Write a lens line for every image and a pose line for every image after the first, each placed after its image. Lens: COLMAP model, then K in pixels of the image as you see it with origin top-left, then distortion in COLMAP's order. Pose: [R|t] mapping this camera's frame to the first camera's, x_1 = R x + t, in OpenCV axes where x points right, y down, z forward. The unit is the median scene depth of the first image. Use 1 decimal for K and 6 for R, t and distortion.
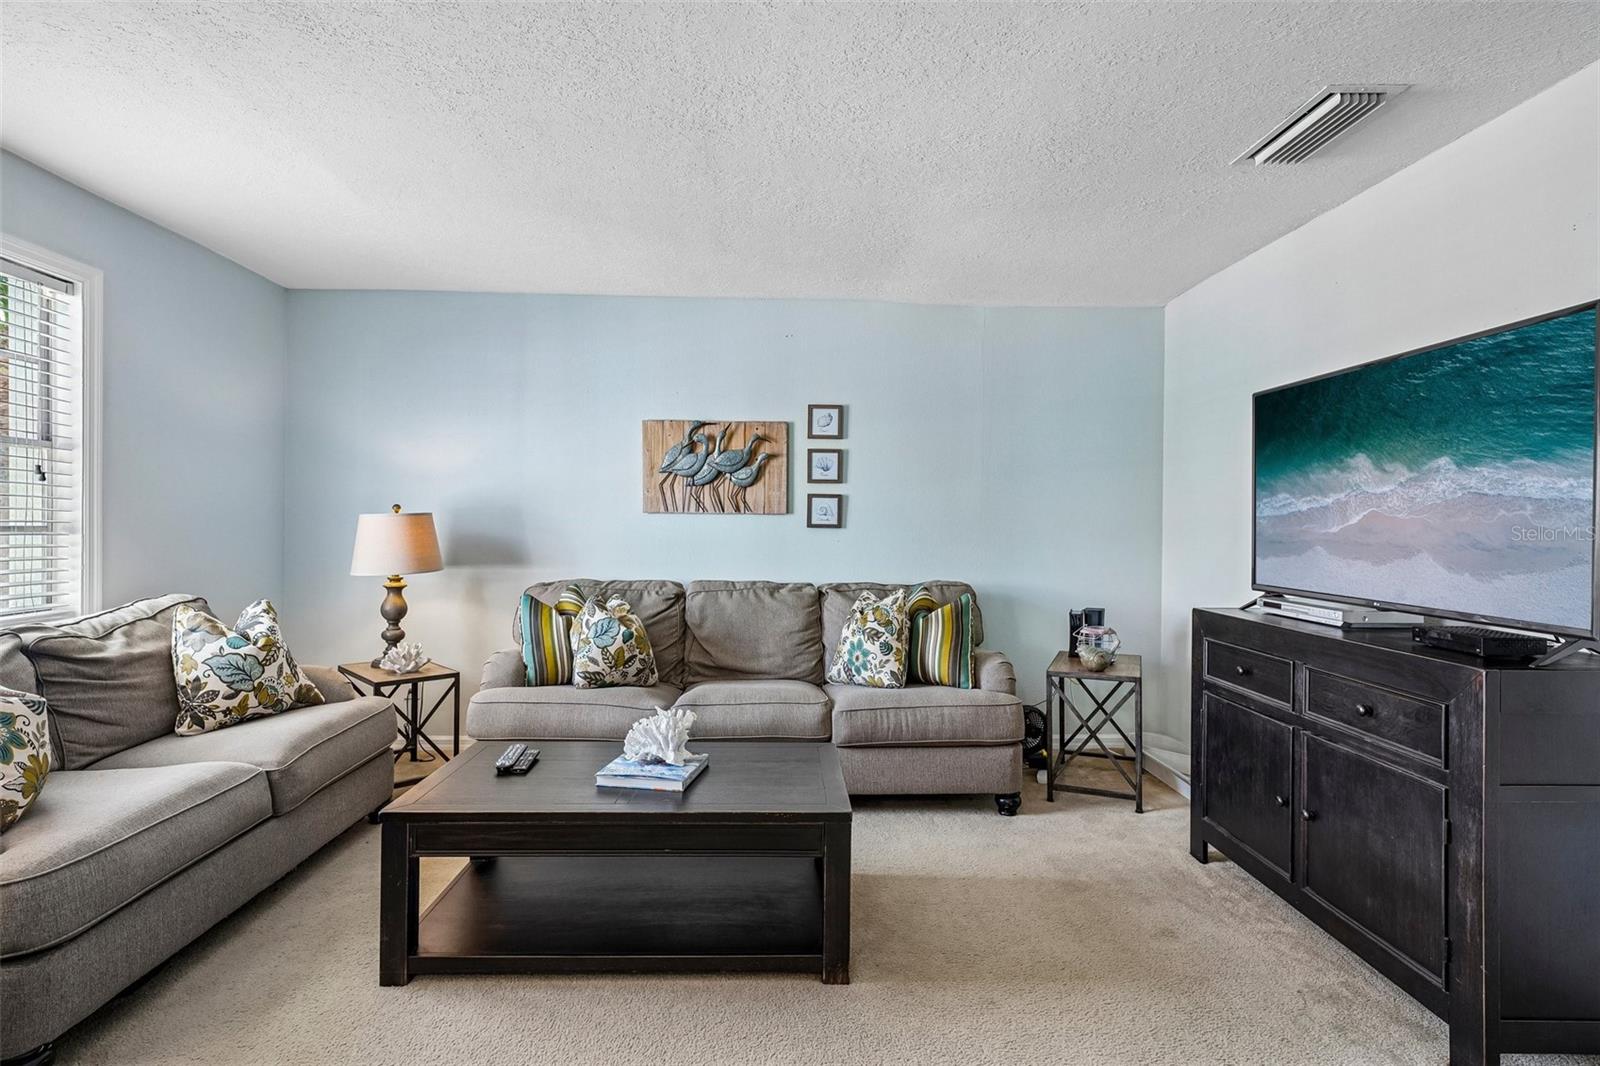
lens RADIAL K [[803.9, 0, 793.9], [0, 803.9, 526.0], [0, 0, 1]] dist [0.005159, 0.001081]
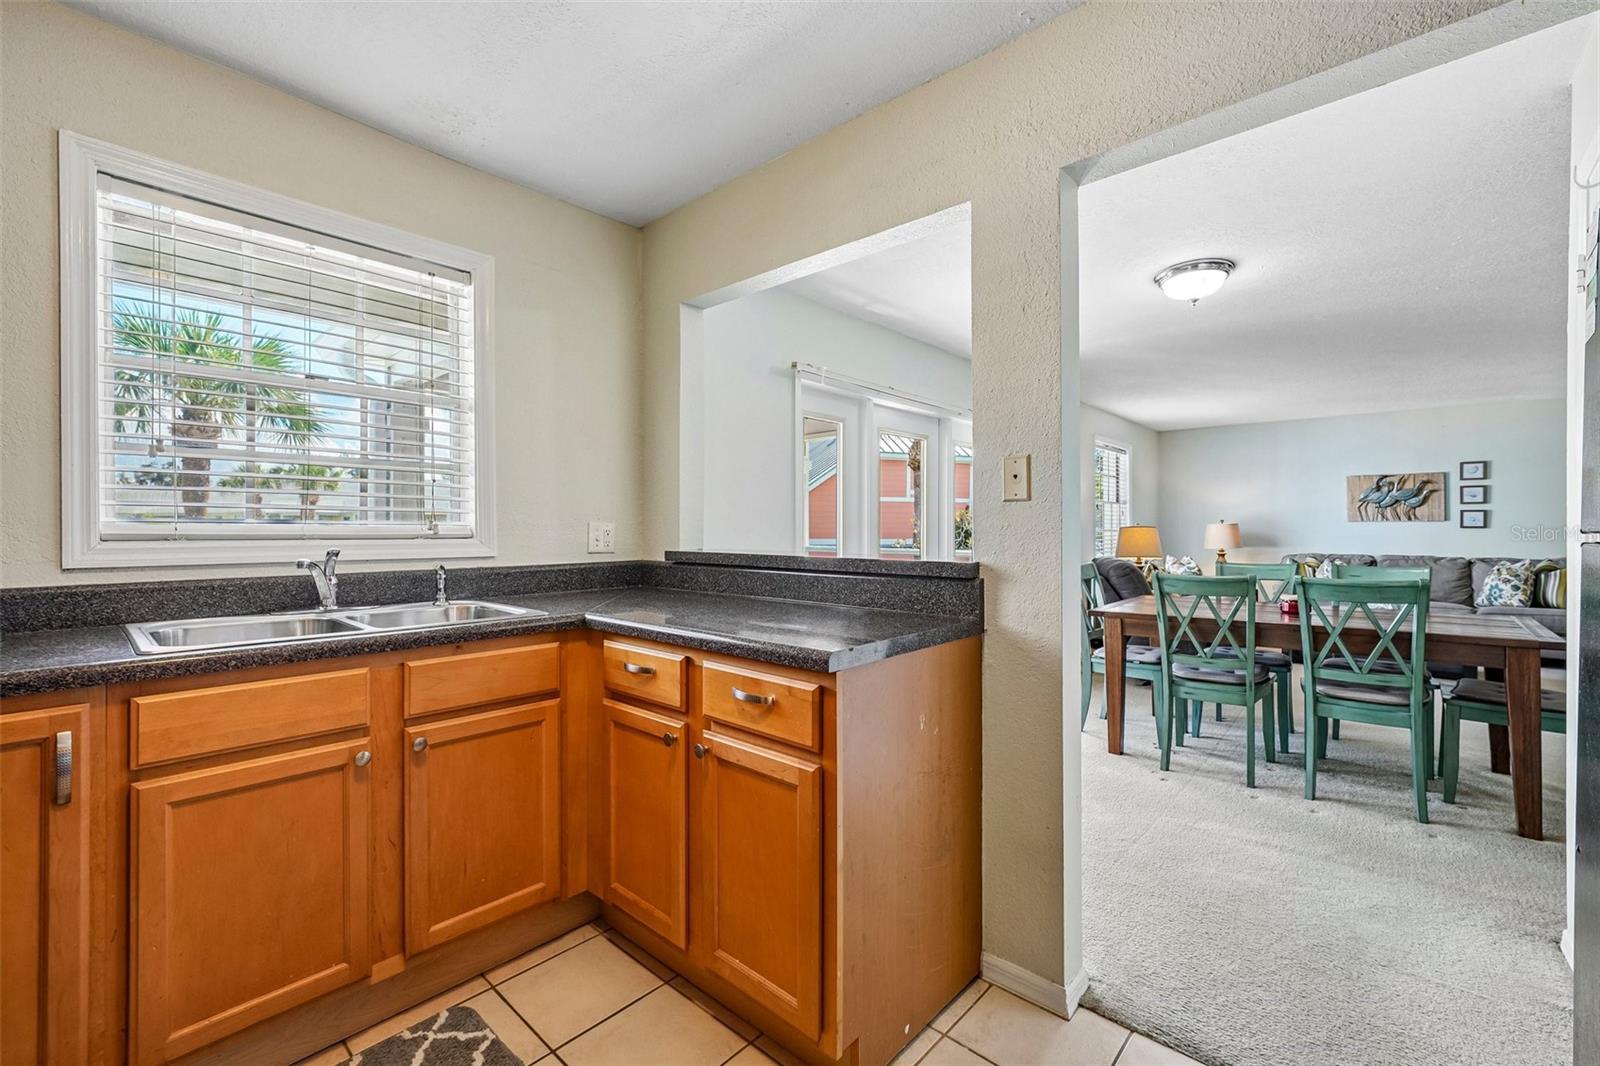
lens RADIAL K [[672.3, 0, 793.5], [0, 672.3, 526.4], [0, 0, 1]] dist [-0.006325, 0.002023]
pose [[0.713021, -0.010194, -0.701068, 0.002533], [0.004392, 0.999940, -0.010073, 0.007826], [0.701129, 0.004103, 0.713023, -1.351075]]
